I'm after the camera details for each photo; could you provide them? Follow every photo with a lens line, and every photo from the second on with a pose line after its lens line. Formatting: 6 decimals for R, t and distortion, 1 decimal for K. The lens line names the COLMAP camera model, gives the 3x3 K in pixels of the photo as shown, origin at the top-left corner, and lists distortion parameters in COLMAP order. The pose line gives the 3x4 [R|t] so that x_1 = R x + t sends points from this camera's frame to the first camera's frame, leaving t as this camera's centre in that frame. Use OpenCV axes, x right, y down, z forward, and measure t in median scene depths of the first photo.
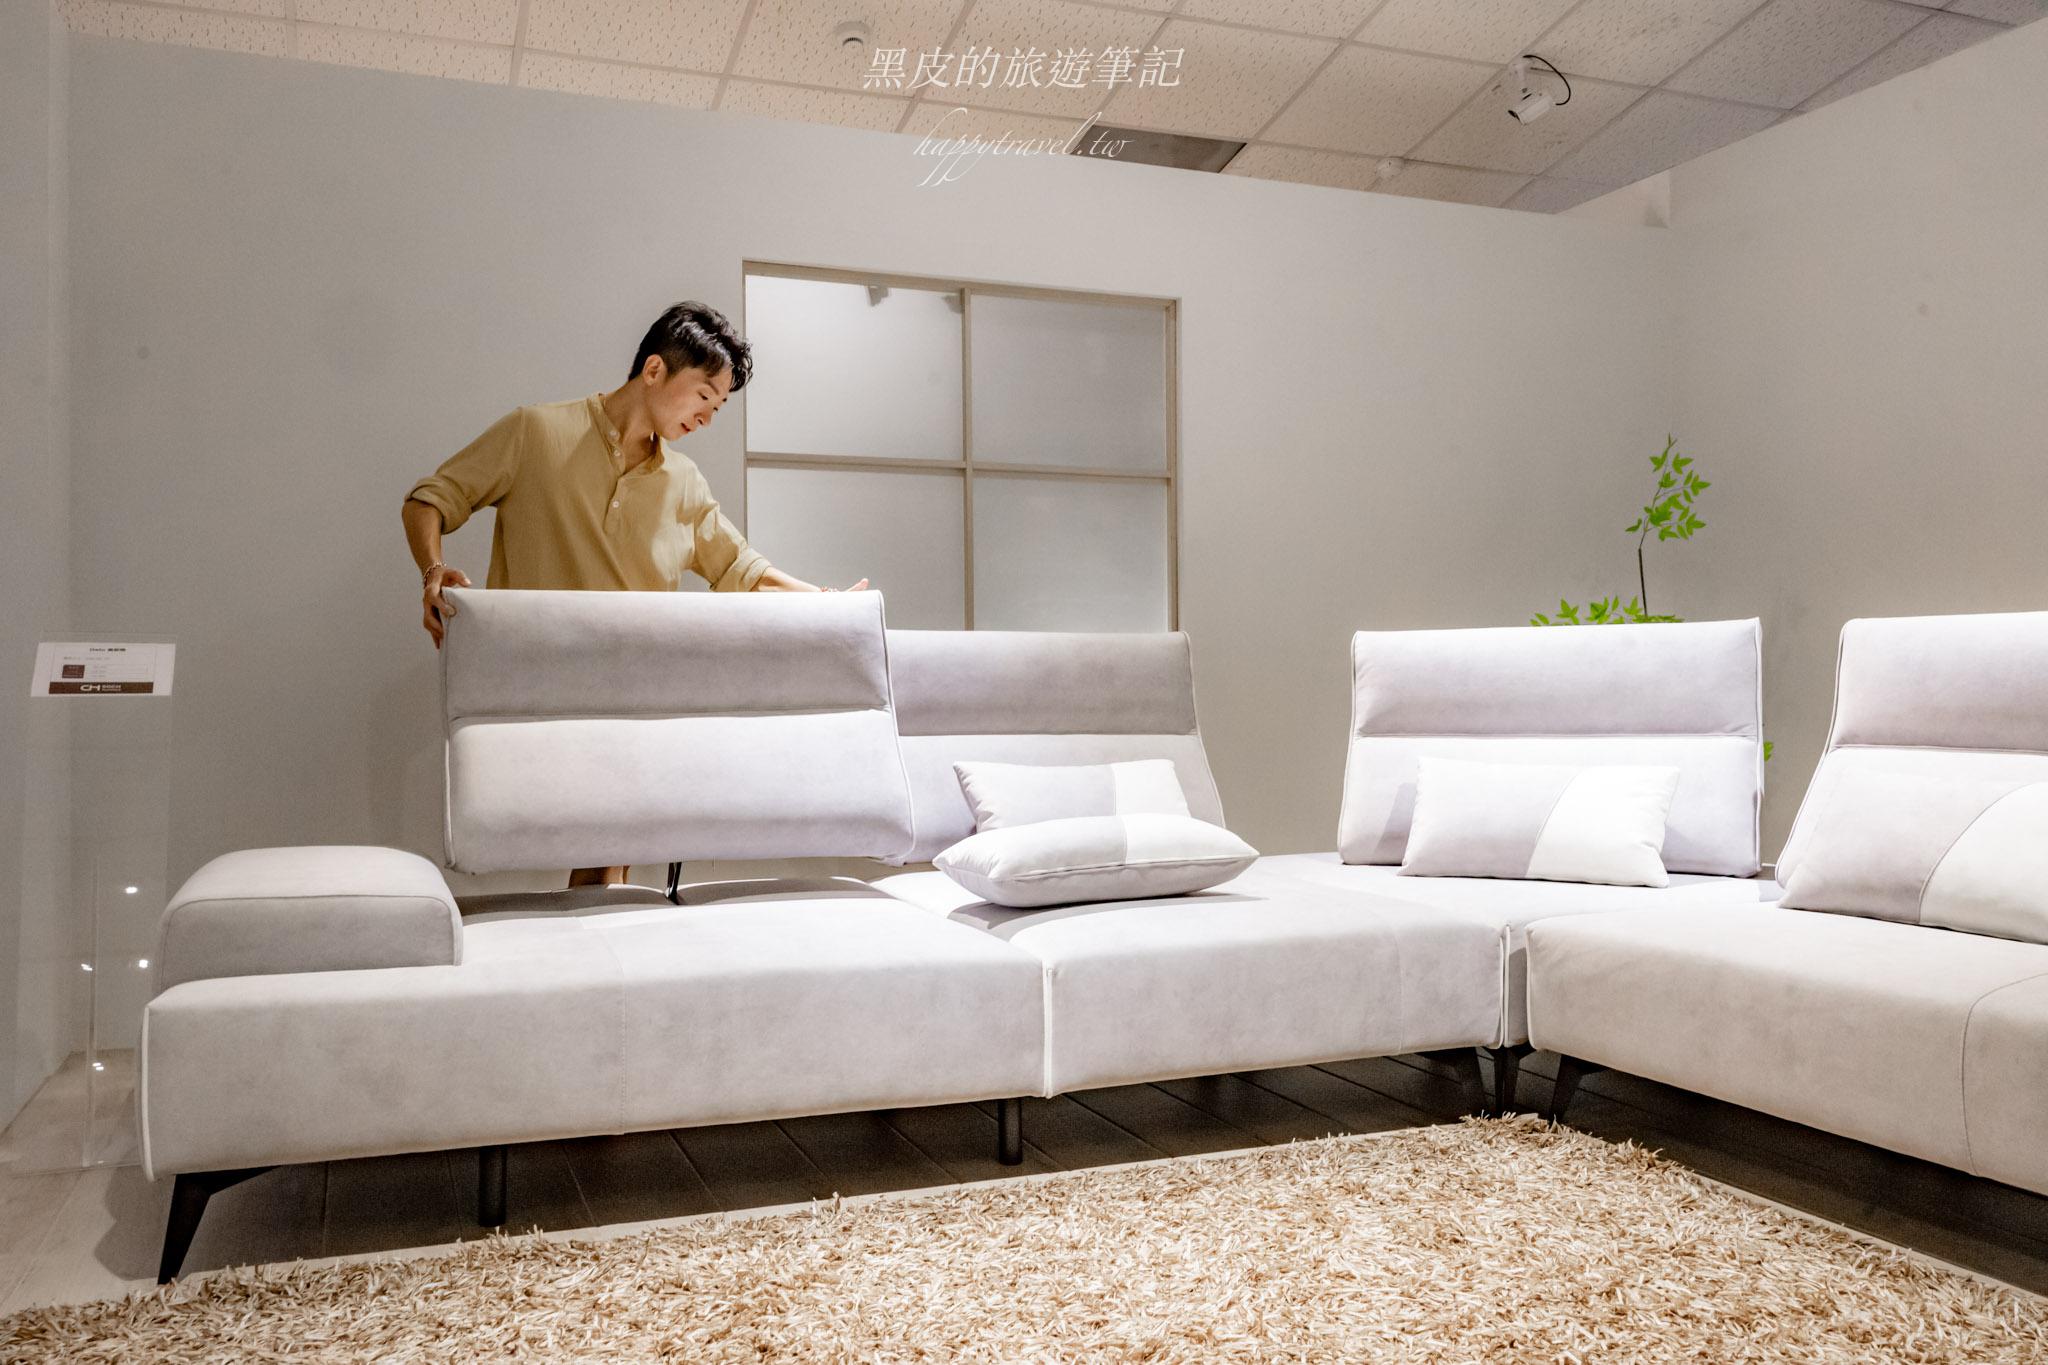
lens RADIAL K [[1692.9, 0, 1029.6], [0, 1692.9, 684.6], [0, 0, 1]] dist [0.004496, -0.000653]
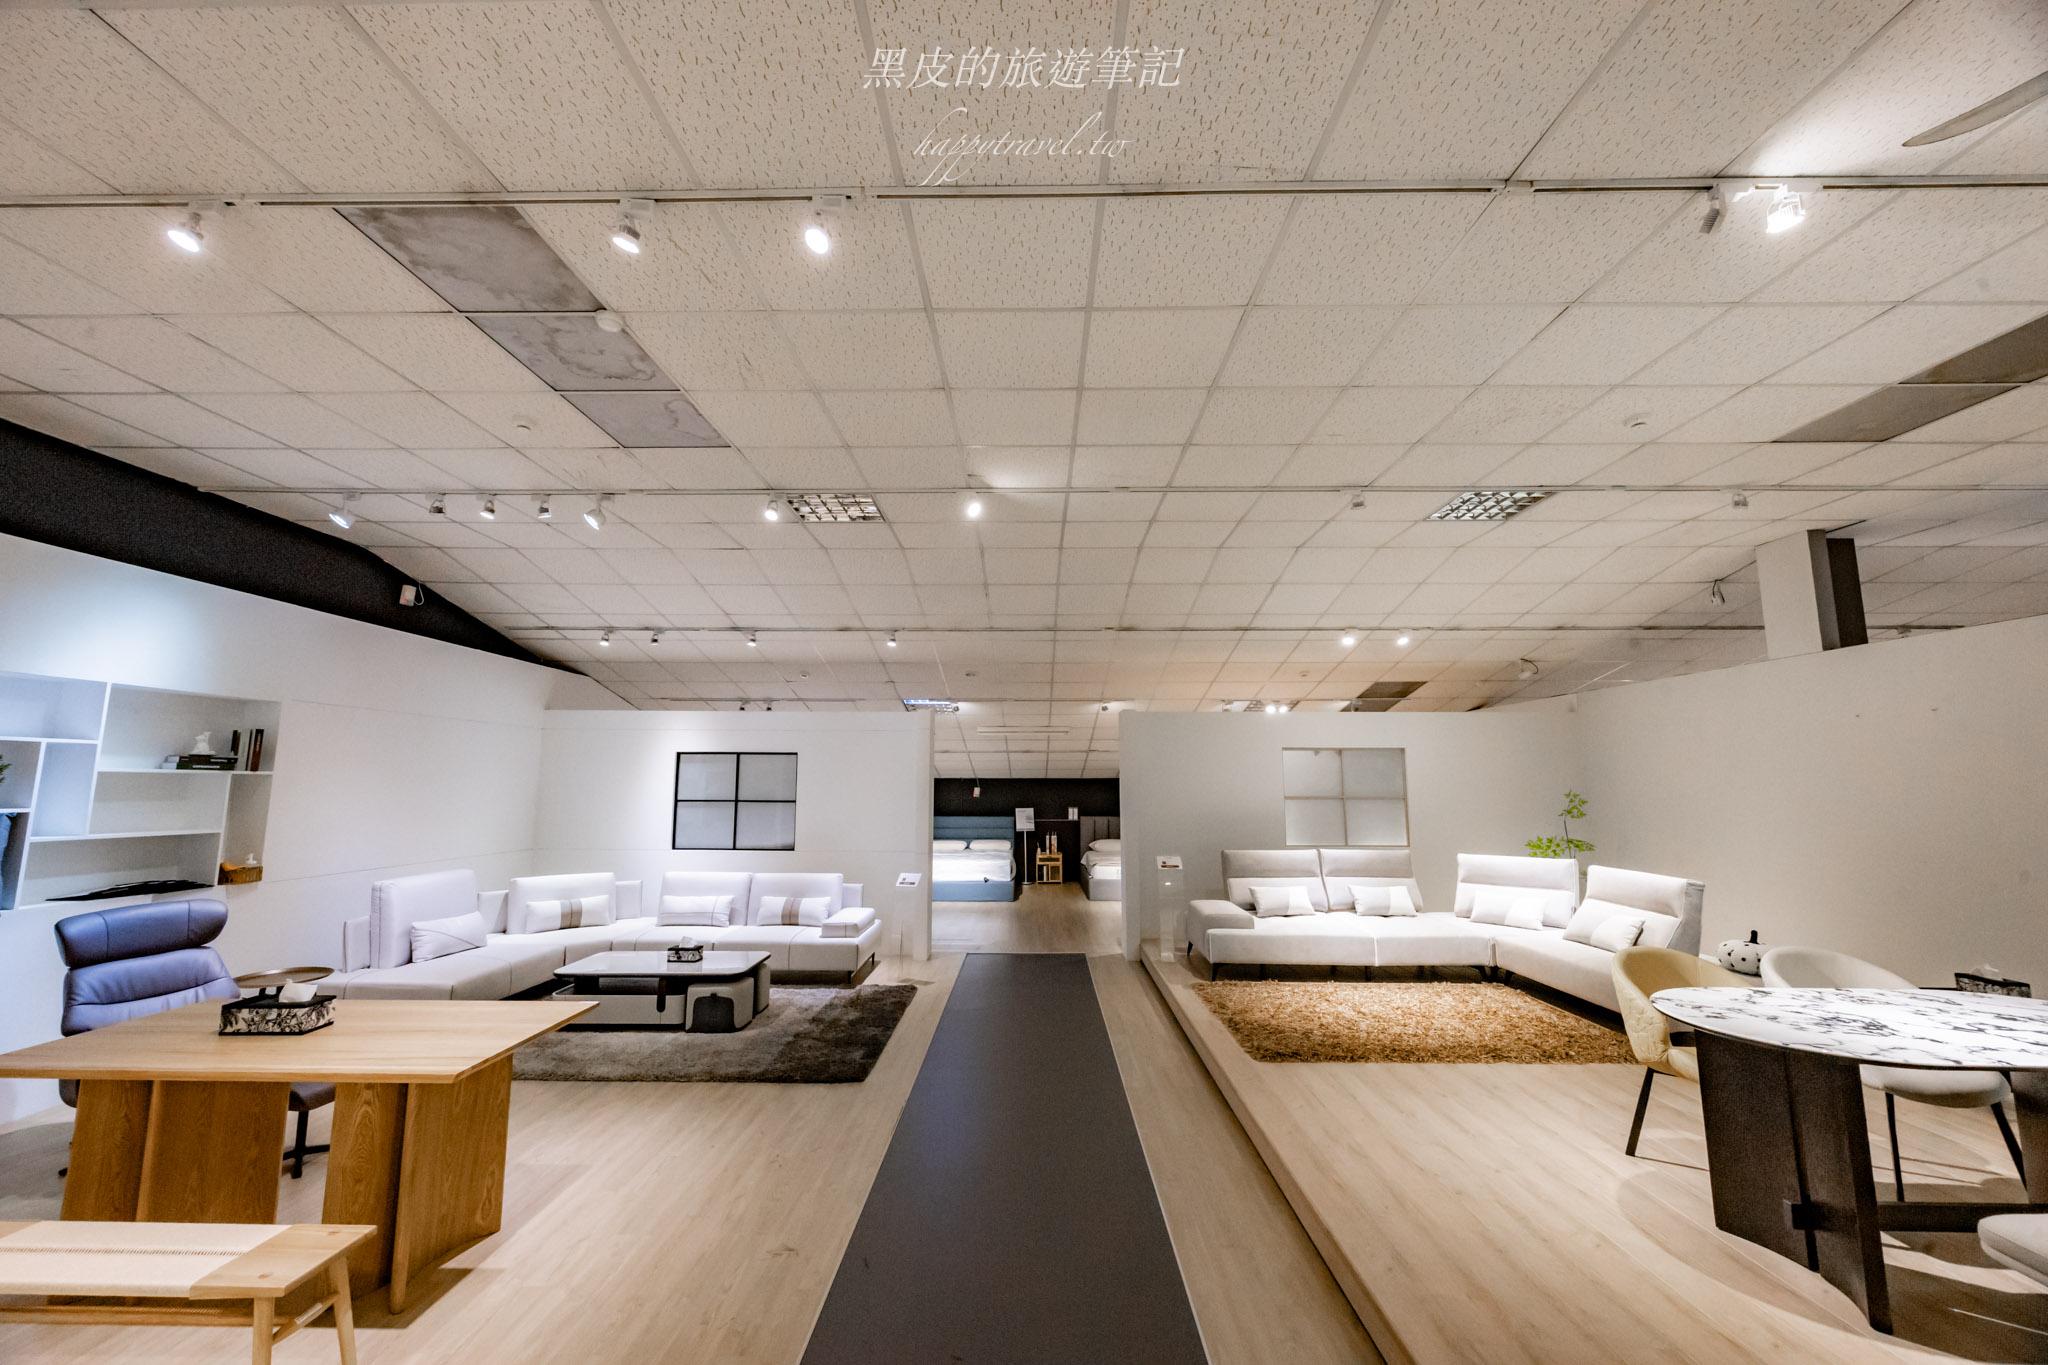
lens RADIAL K [[780.2, 0, 1013.2], [0, 780.2, 681.2], [0, 0, 1]] dist [-0.001547, 0.000603]
pose [[0.918659, -0.042550, -0.392754, -0.026089], [-0.007218, 0.992209, -0.124376, -0.214745], [0.394986, 0.117095, 0.911194, -1.175175]]
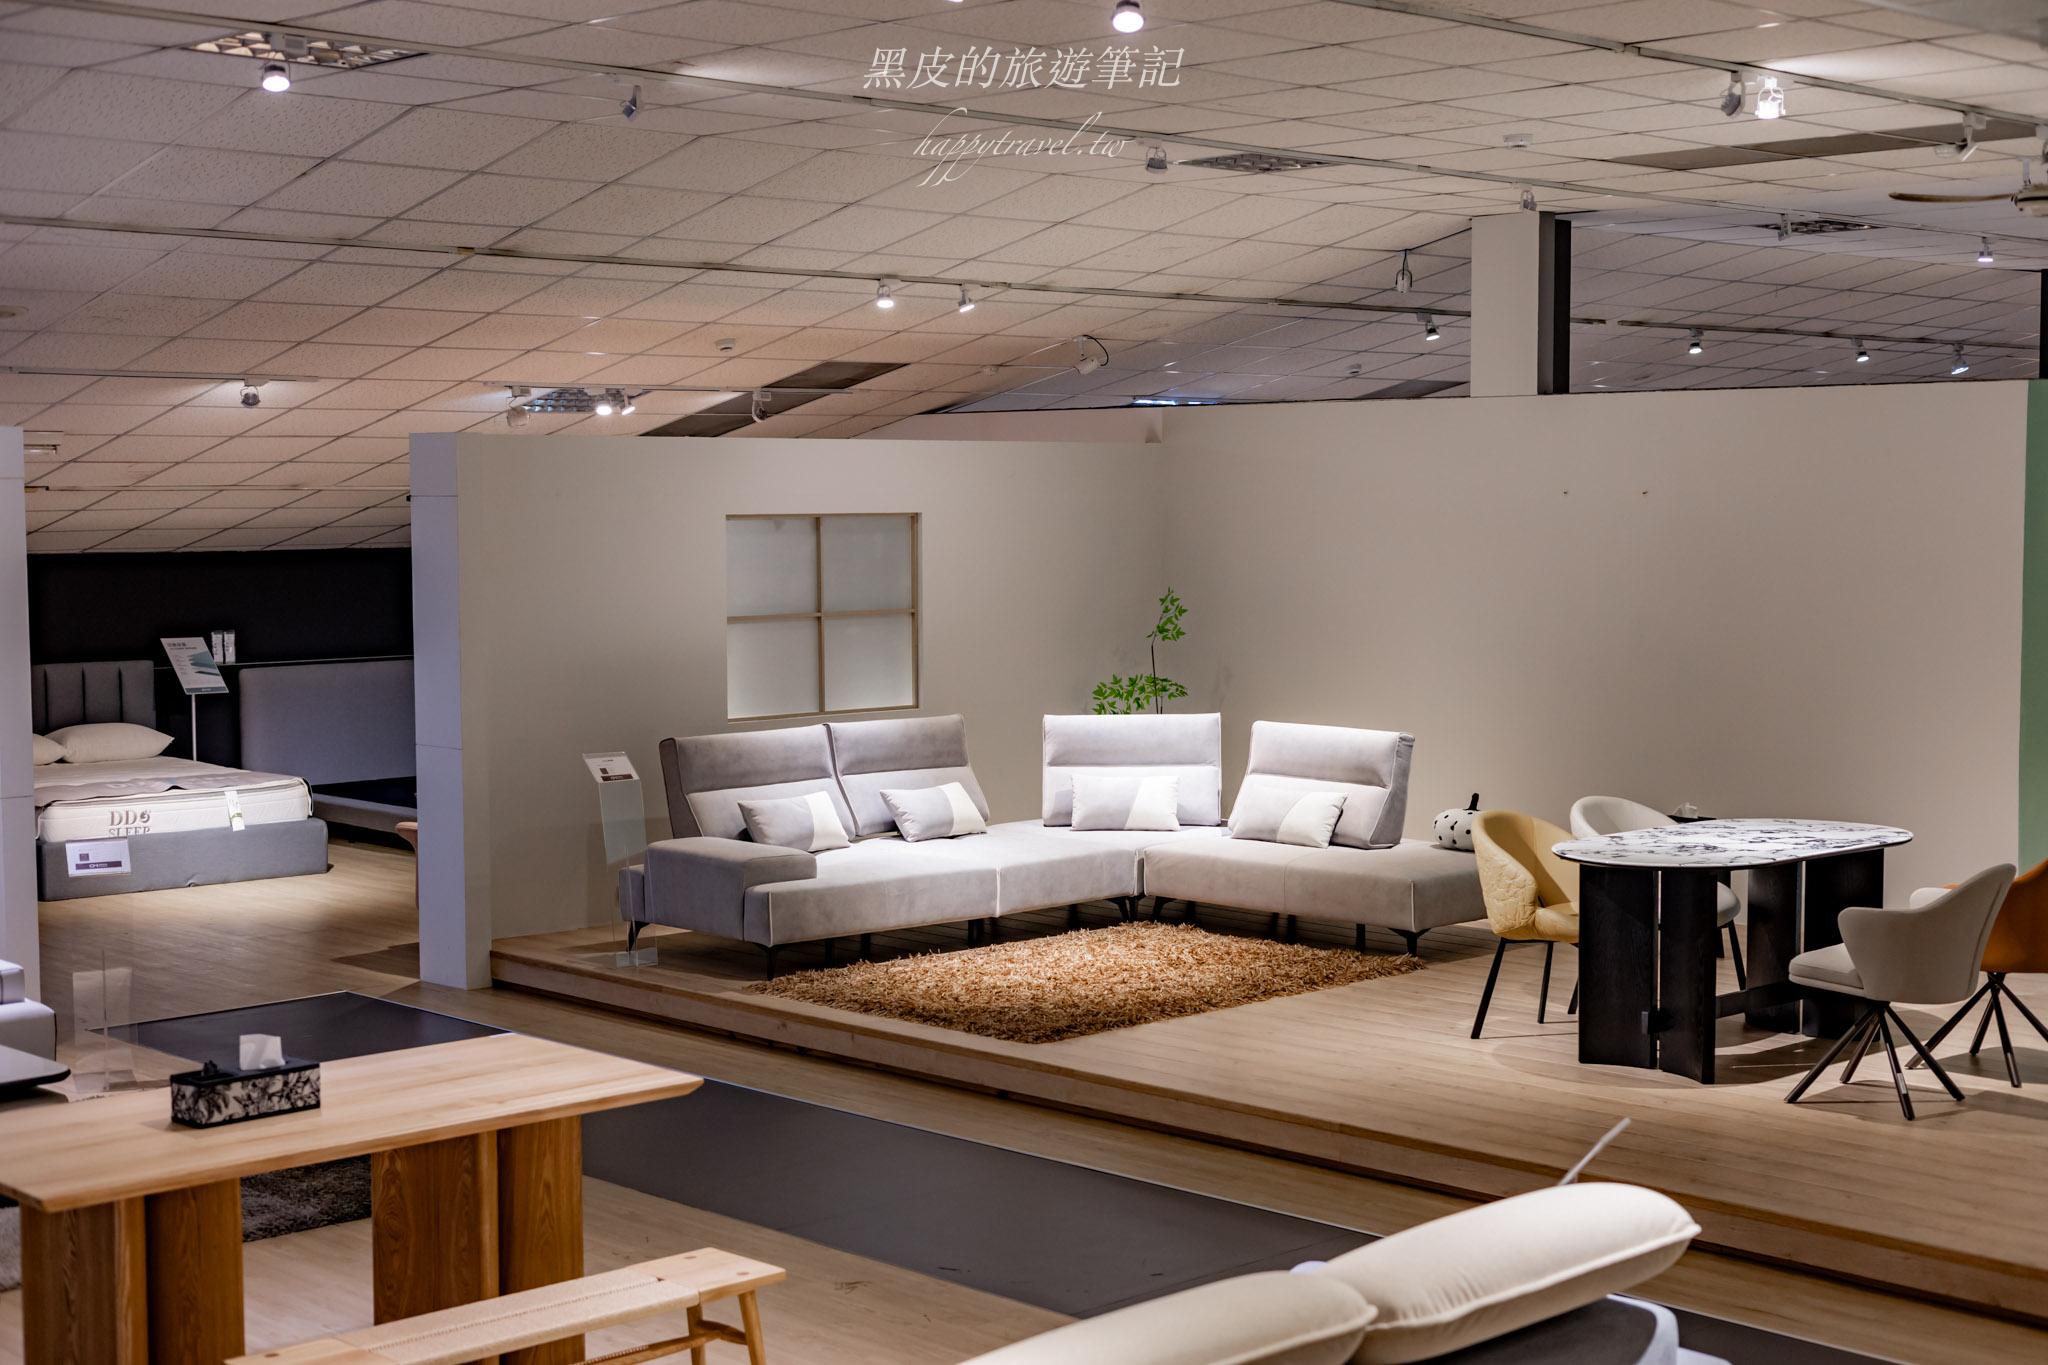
lens RADIAL K [[2852.6, 0, 1030.7], [0, 2852.6, 689.3], [0, 0, 1]] dist [0.021656, 0.000000]
pose [[0.930730, -0.022054, 0.365041, -1.245102], [-0.004331, 0.997445, 0.071304, -0.353109], [-0.365681, -0.067945, 0.928257, -2.546802]]
